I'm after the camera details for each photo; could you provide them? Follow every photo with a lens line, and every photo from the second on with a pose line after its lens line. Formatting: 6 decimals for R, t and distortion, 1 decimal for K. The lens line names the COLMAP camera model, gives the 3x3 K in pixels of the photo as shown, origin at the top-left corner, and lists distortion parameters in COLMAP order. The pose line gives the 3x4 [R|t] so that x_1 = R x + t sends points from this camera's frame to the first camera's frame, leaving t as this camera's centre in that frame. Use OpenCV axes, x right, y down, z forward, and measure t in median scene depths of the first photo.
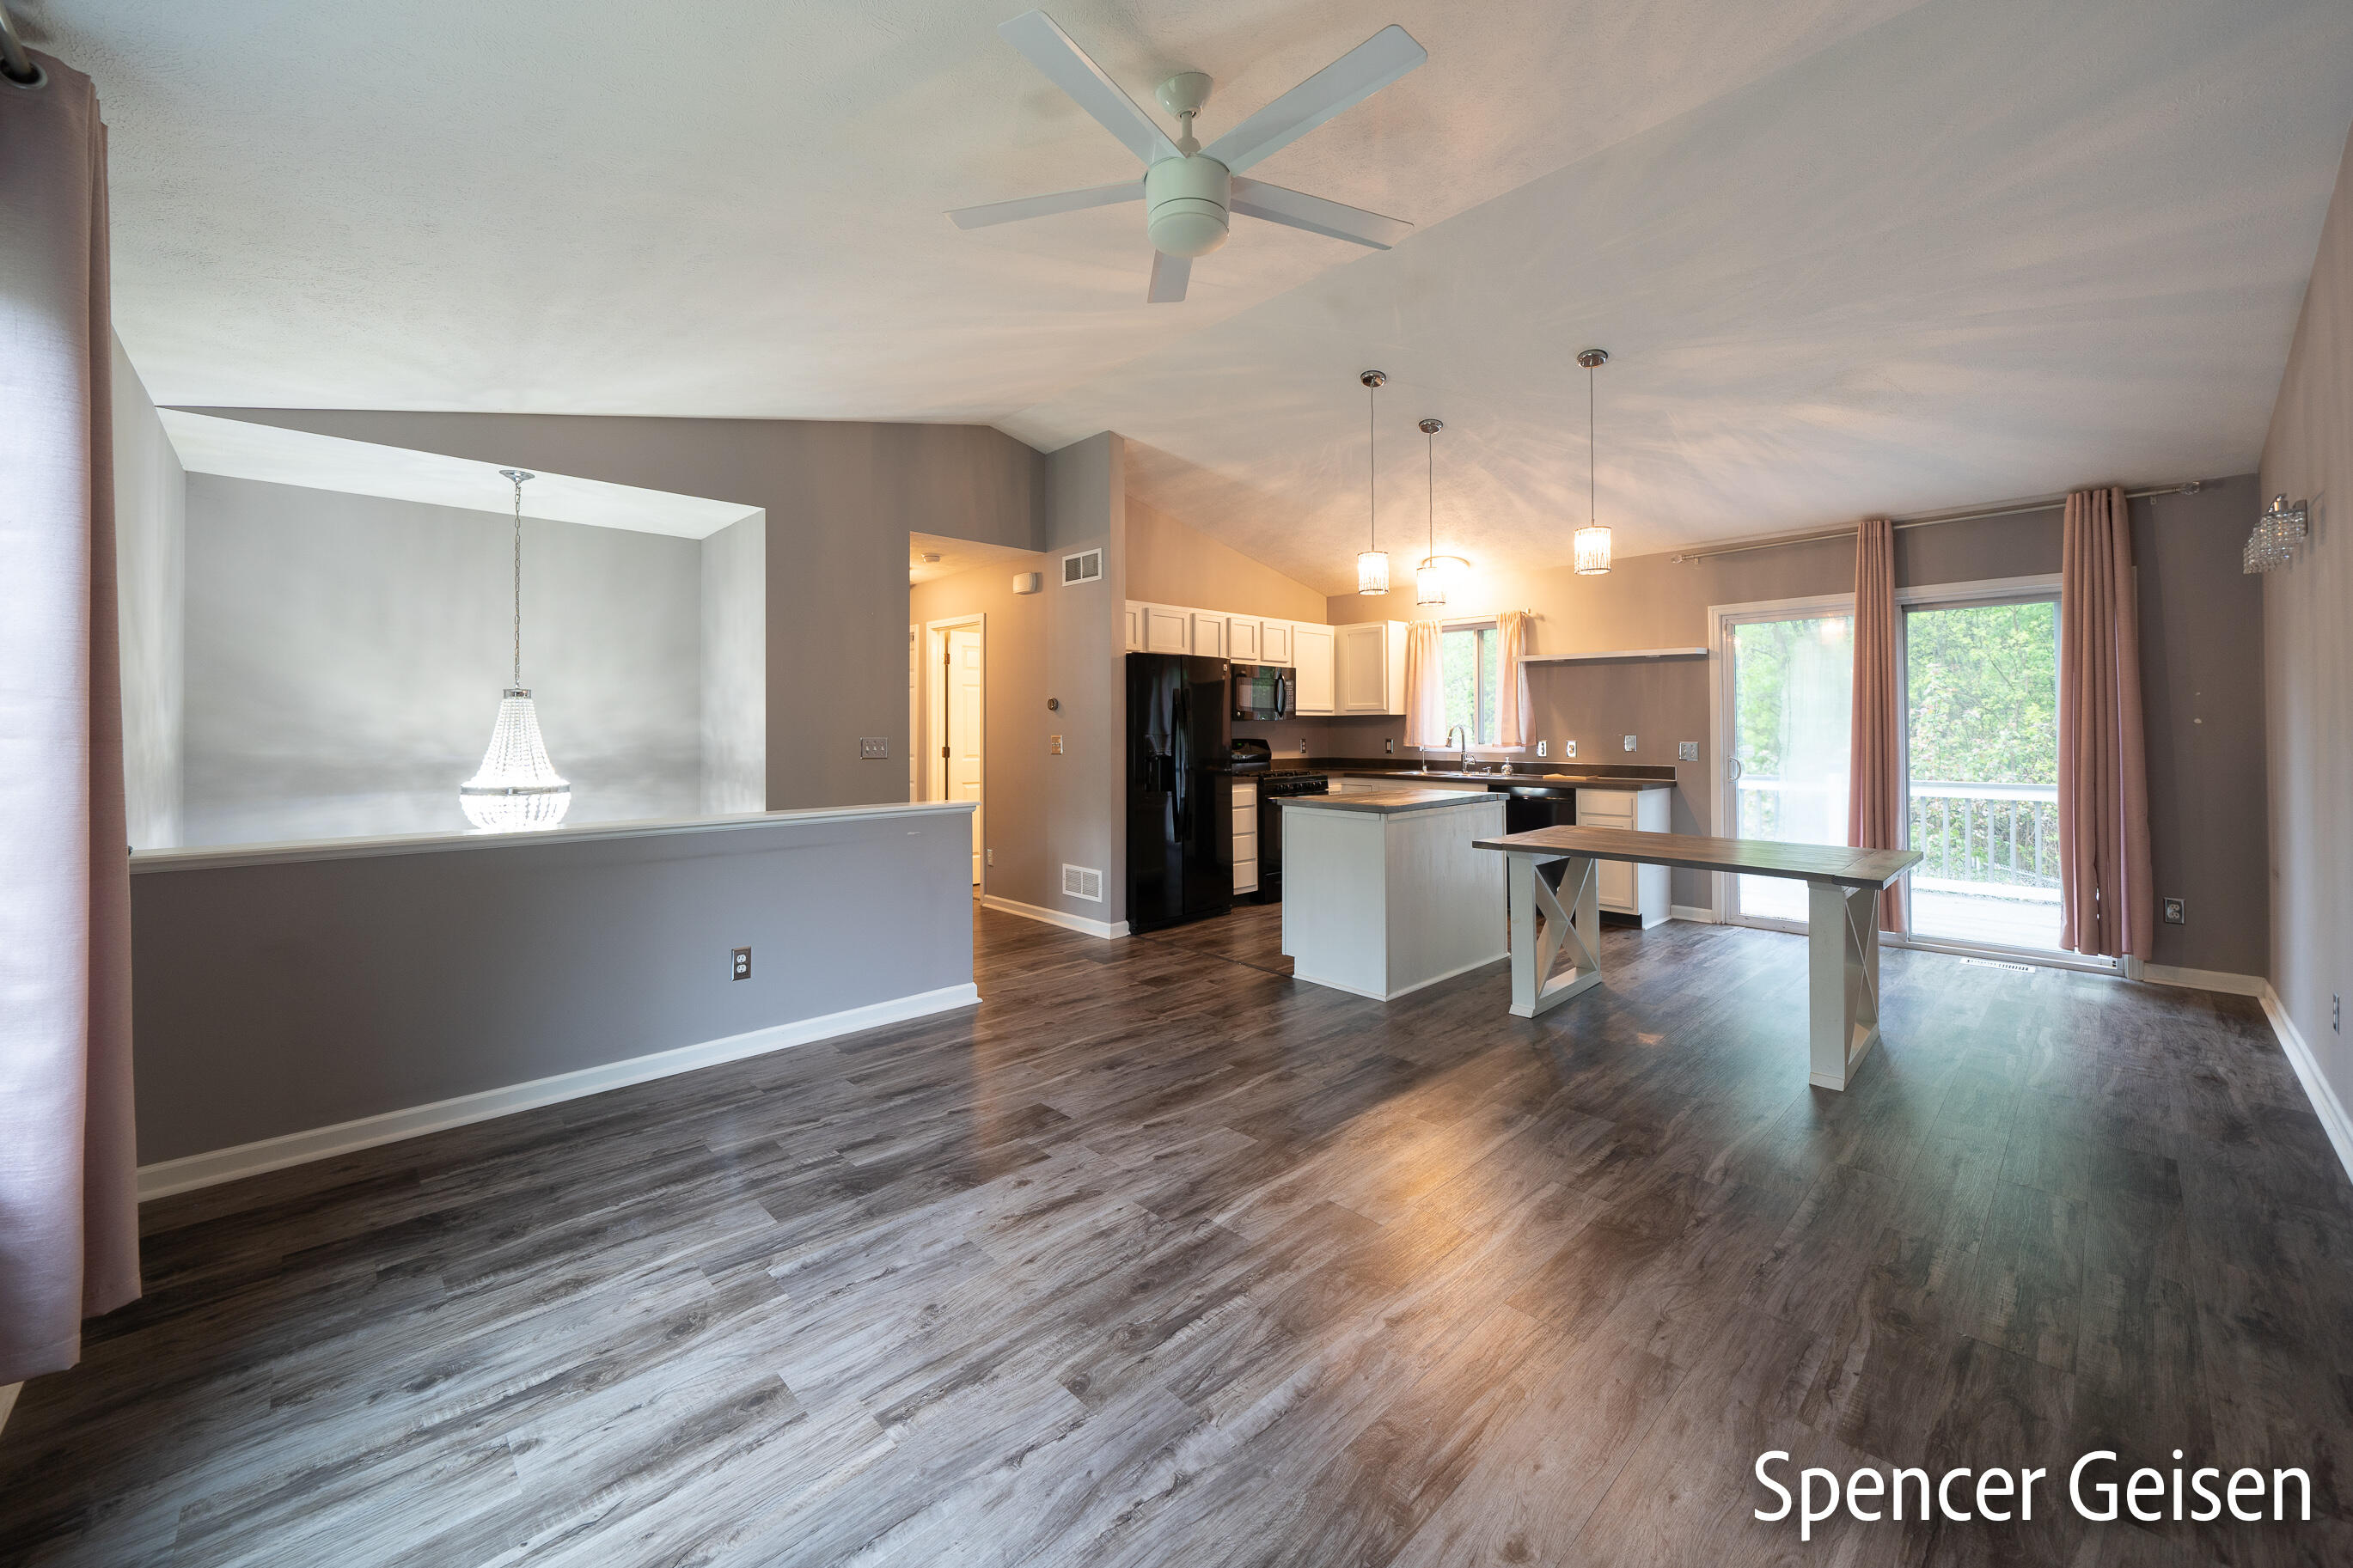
lens RADIAL K [[886.5, 0, 1200.9], [0, 886.5, 721.4], [0, 0, 1]] dist [-0.009536, -0.000085]
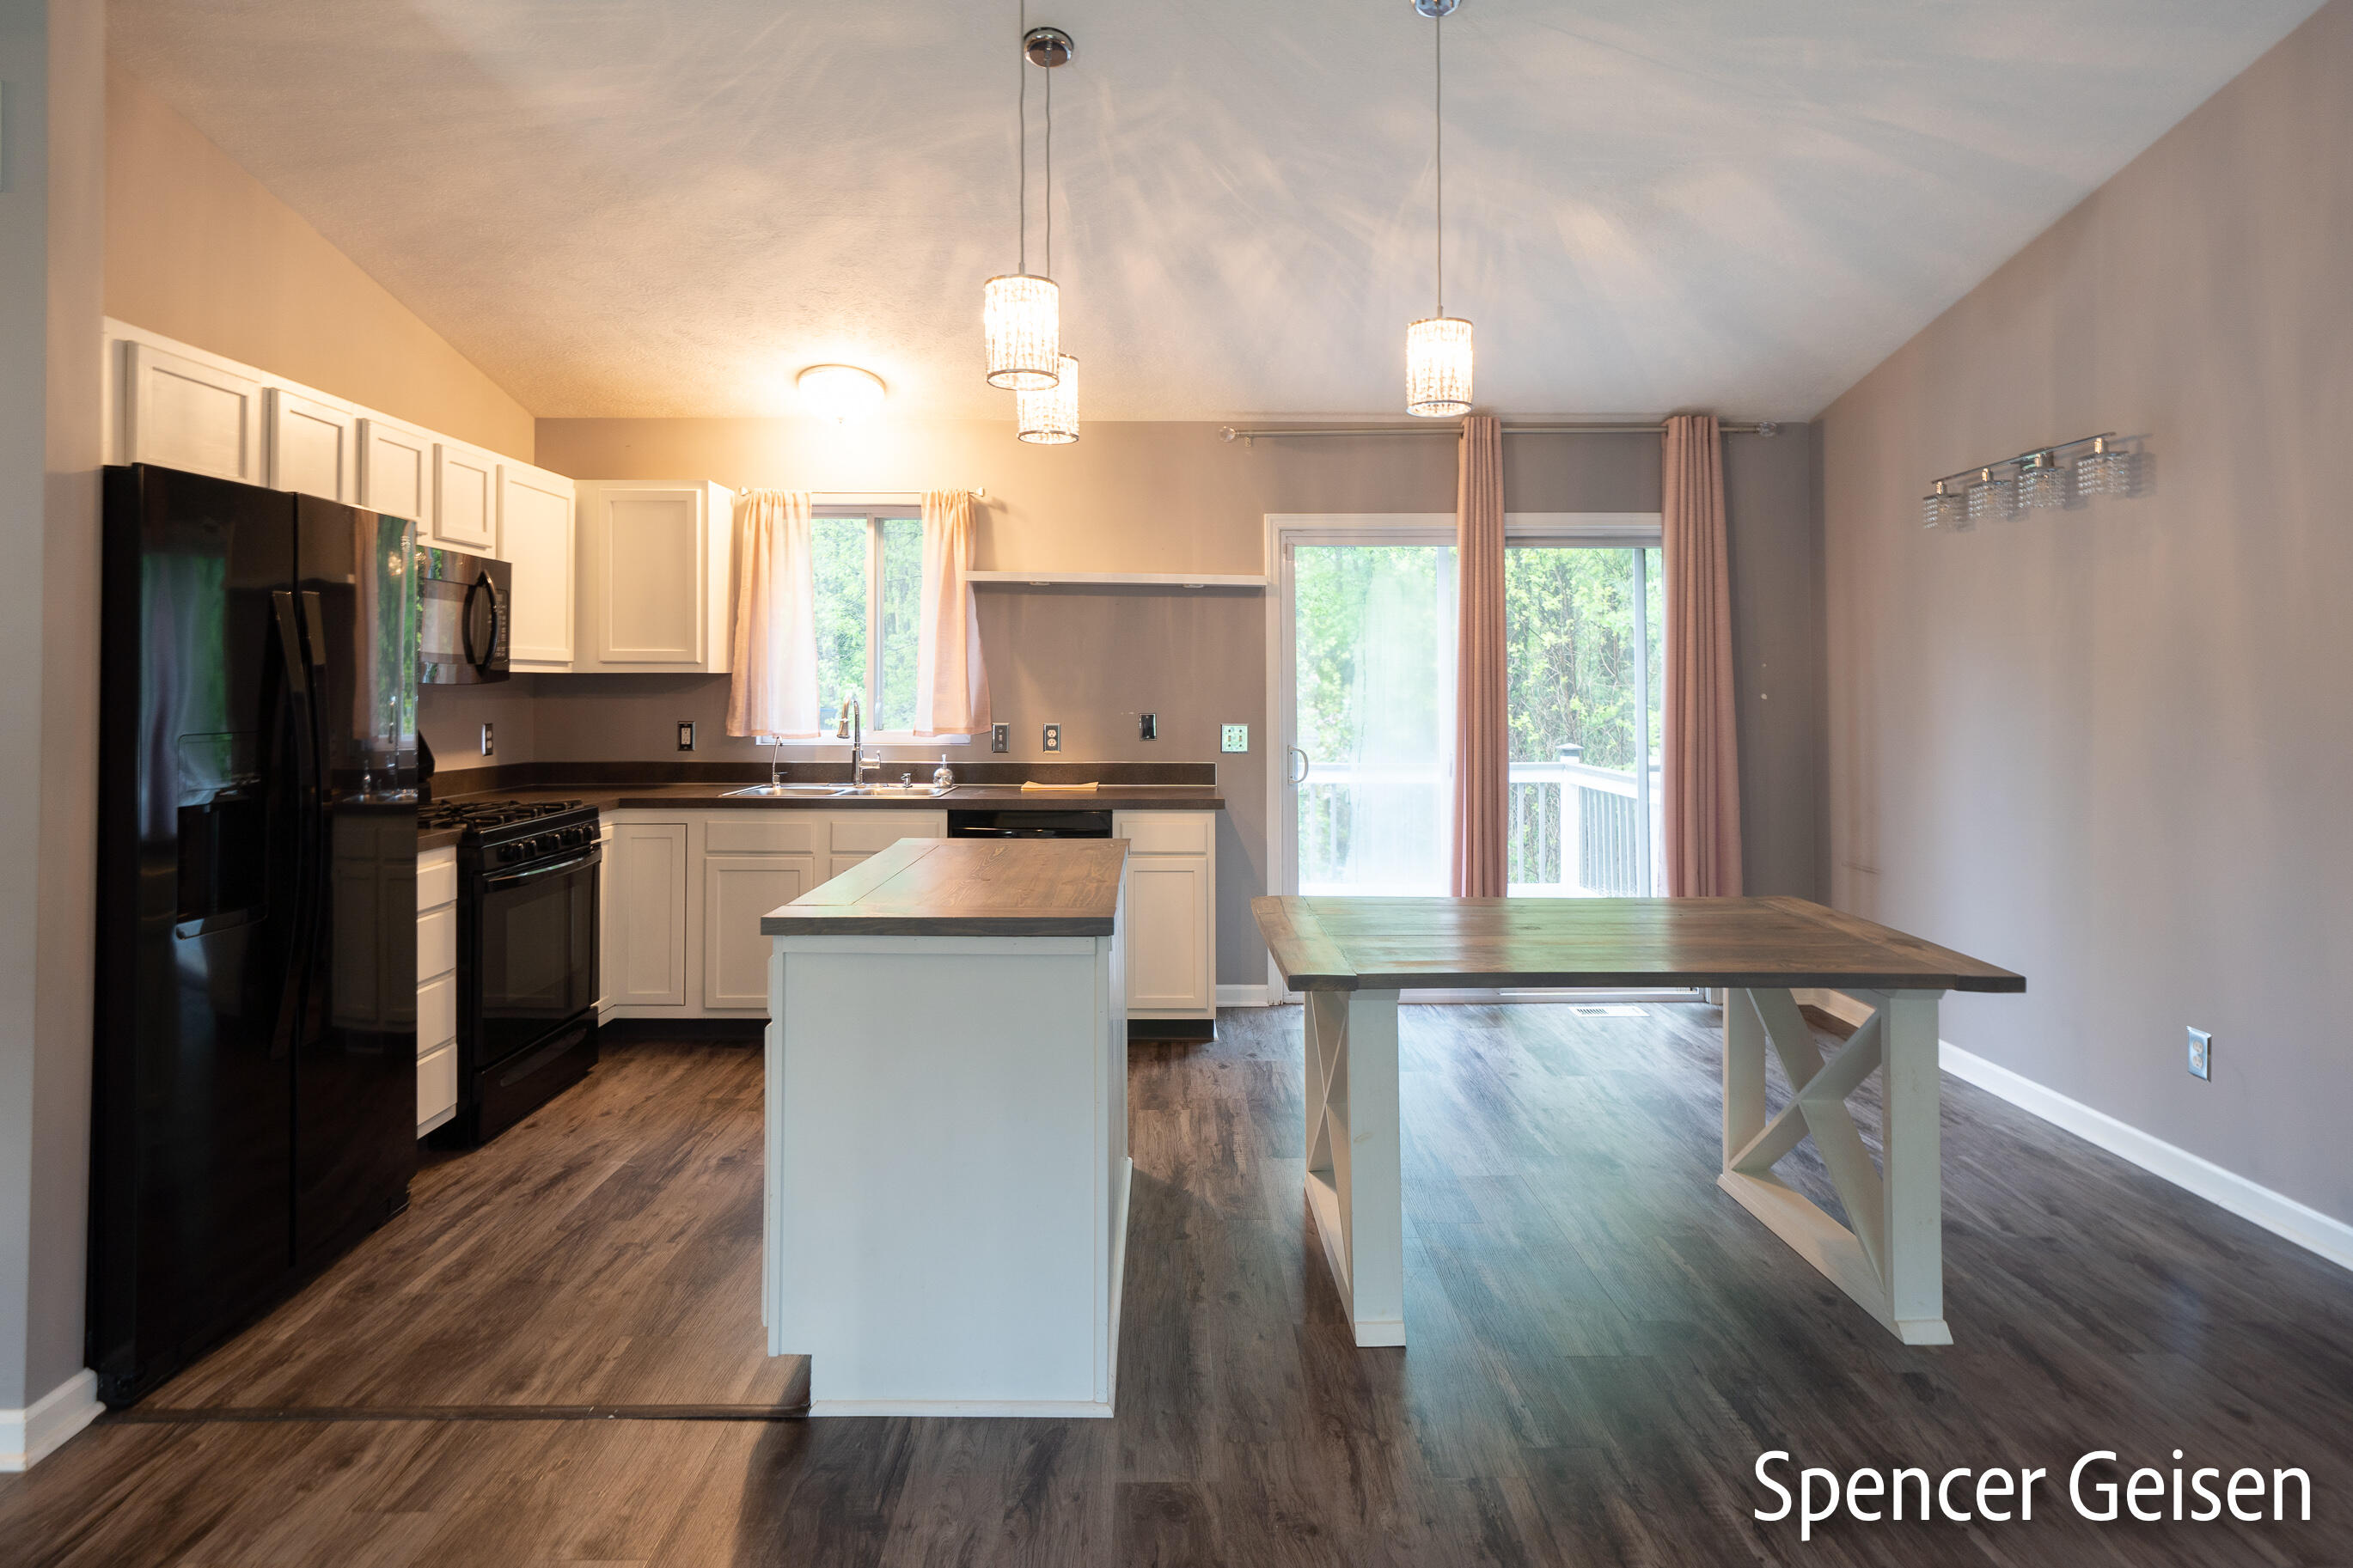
lens RADIAL K [[1224.6, 0, 1145.1], [0, 1224.6, 662.5], [0, 0, 1]] dist [0.000019, 0.000554]
pose [[0.702064, 0.019520, 0.711846, -0.107749], [-0.010495, 0.999799, -0.017065, -0.004784], [-0.712036, 0.004510, 0.702128, 0.381804]]
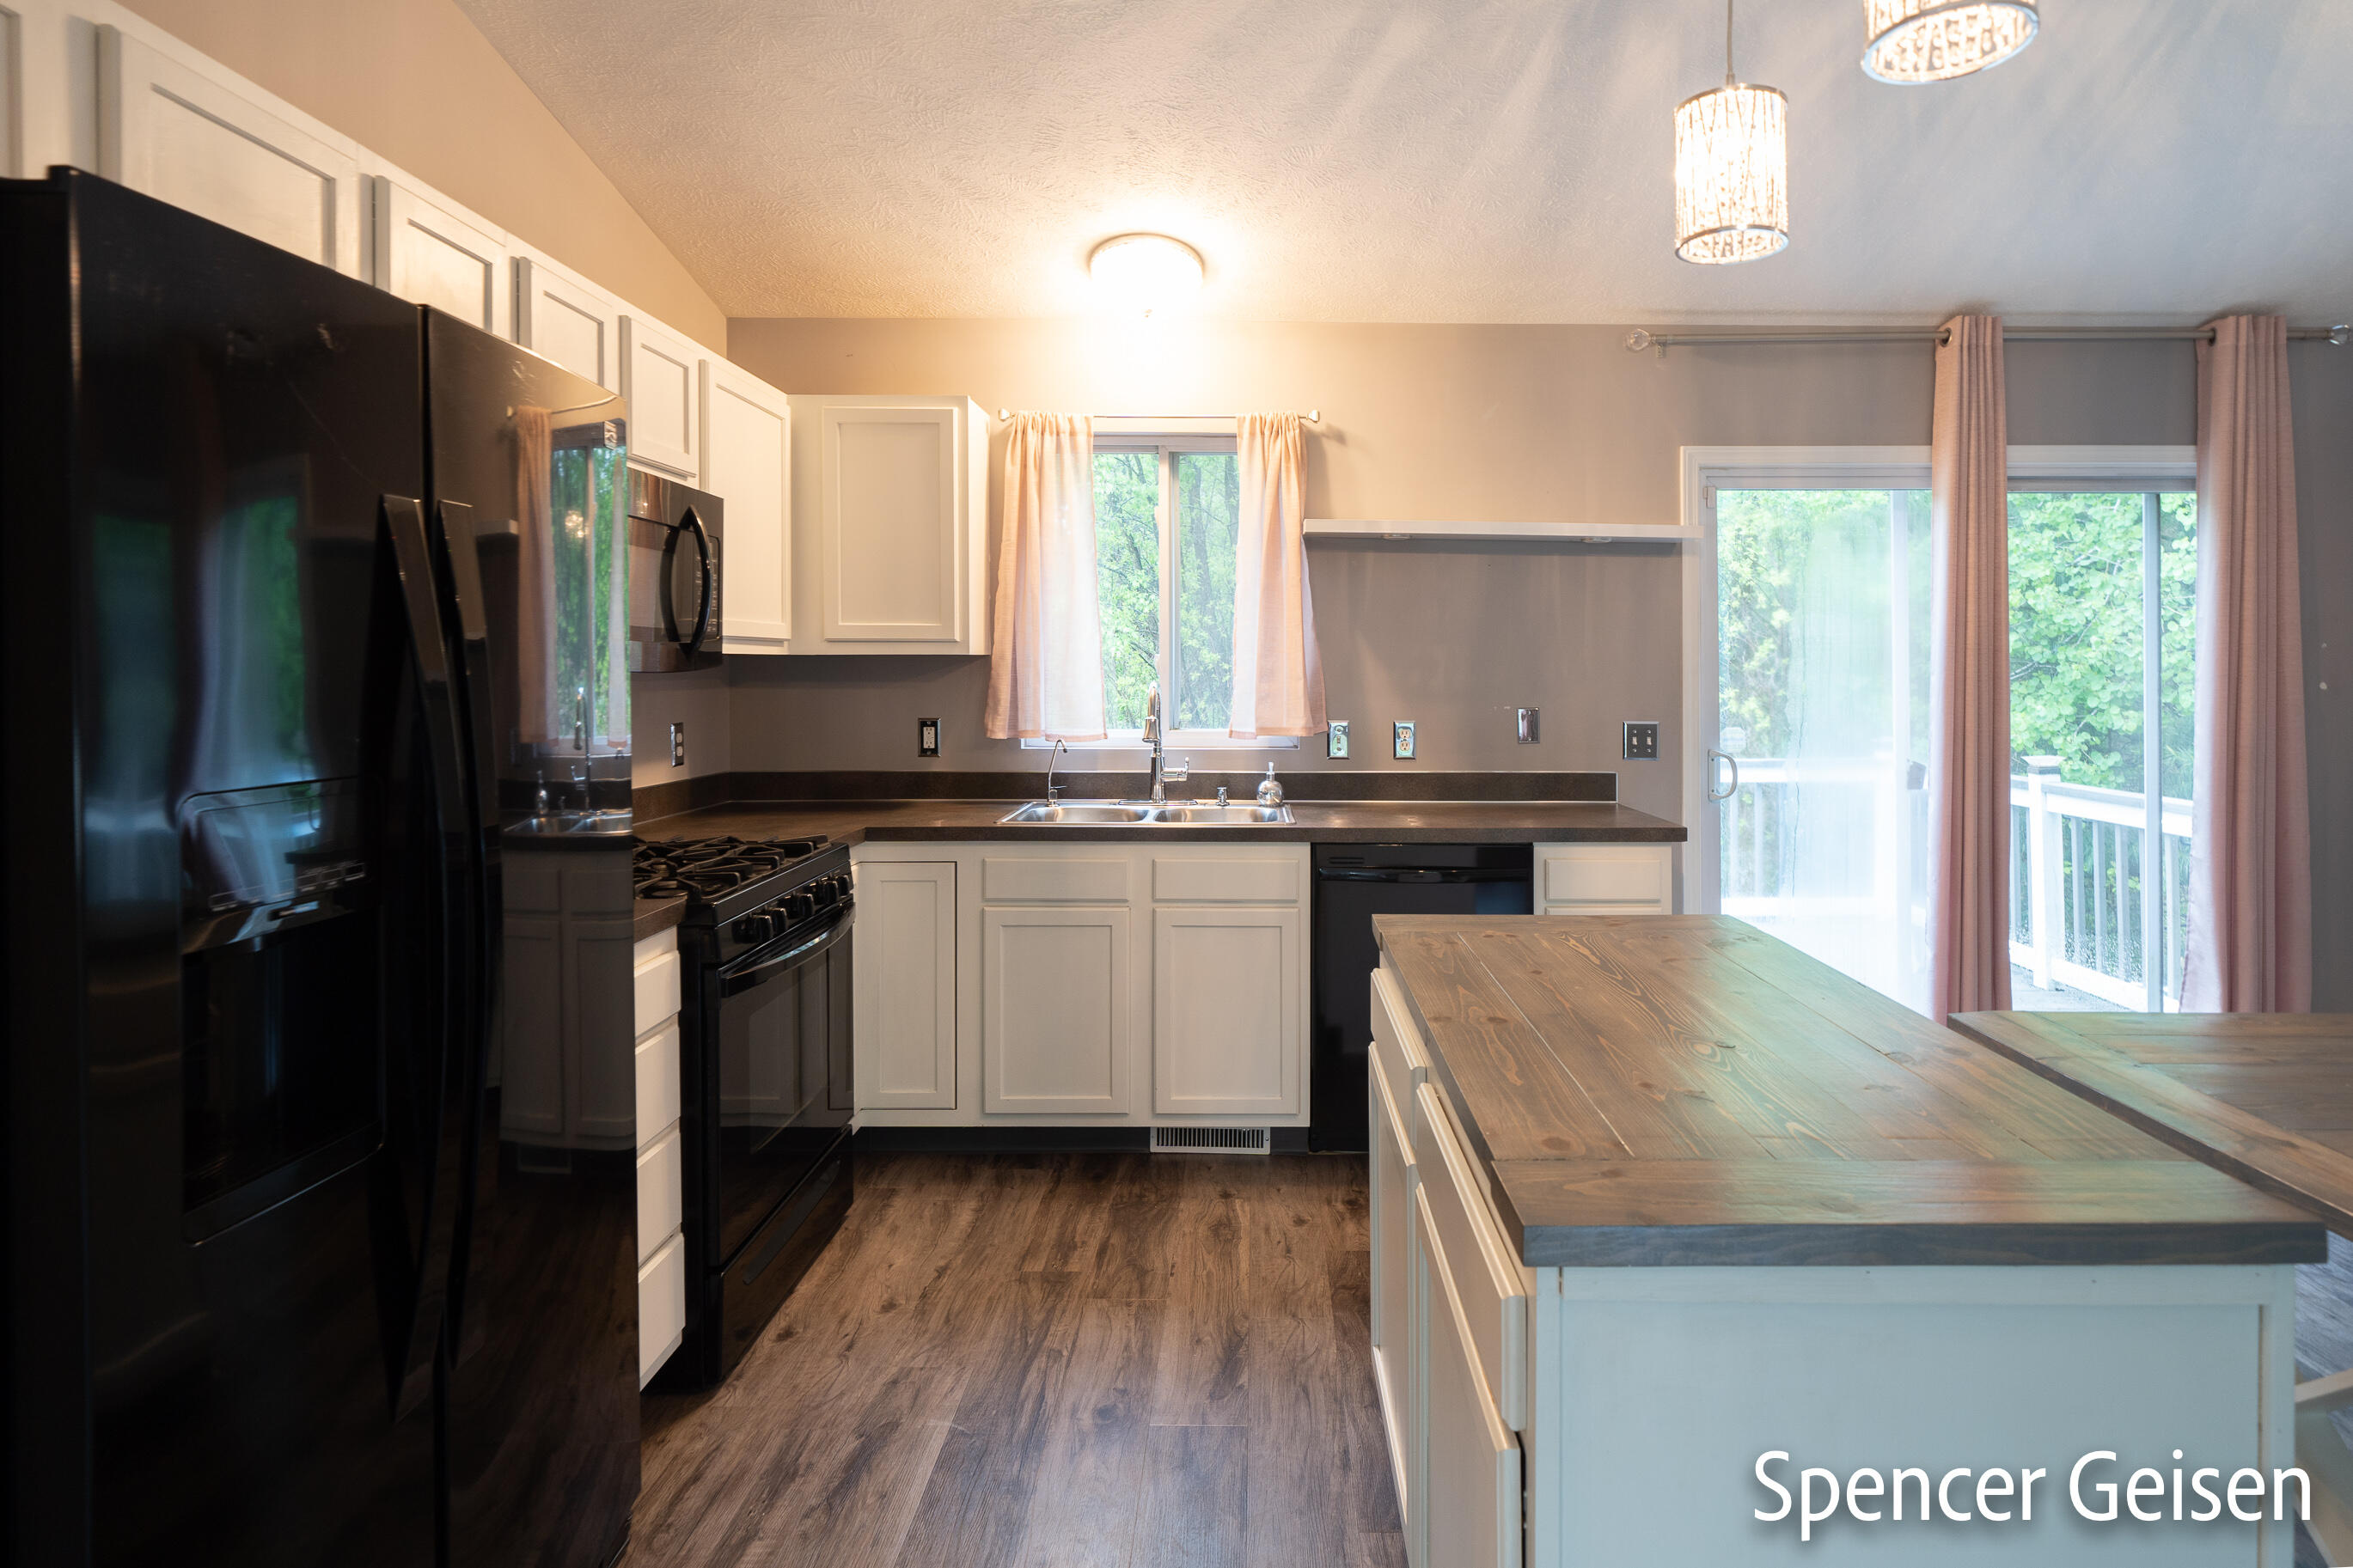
lens RADIAL K [[1186.0, 0, 1226.4], [0, 1186.0, 671.6], [0, 0, 1]] dist [0.001116, -0.001013]
pose [[0.704078, 0.002509, 0.710118, -0.064882], [-0.011145, 0.999910, 0.007517, -0.006029], [-0.710035, -0.013207, 0.704042, 0.627685]]
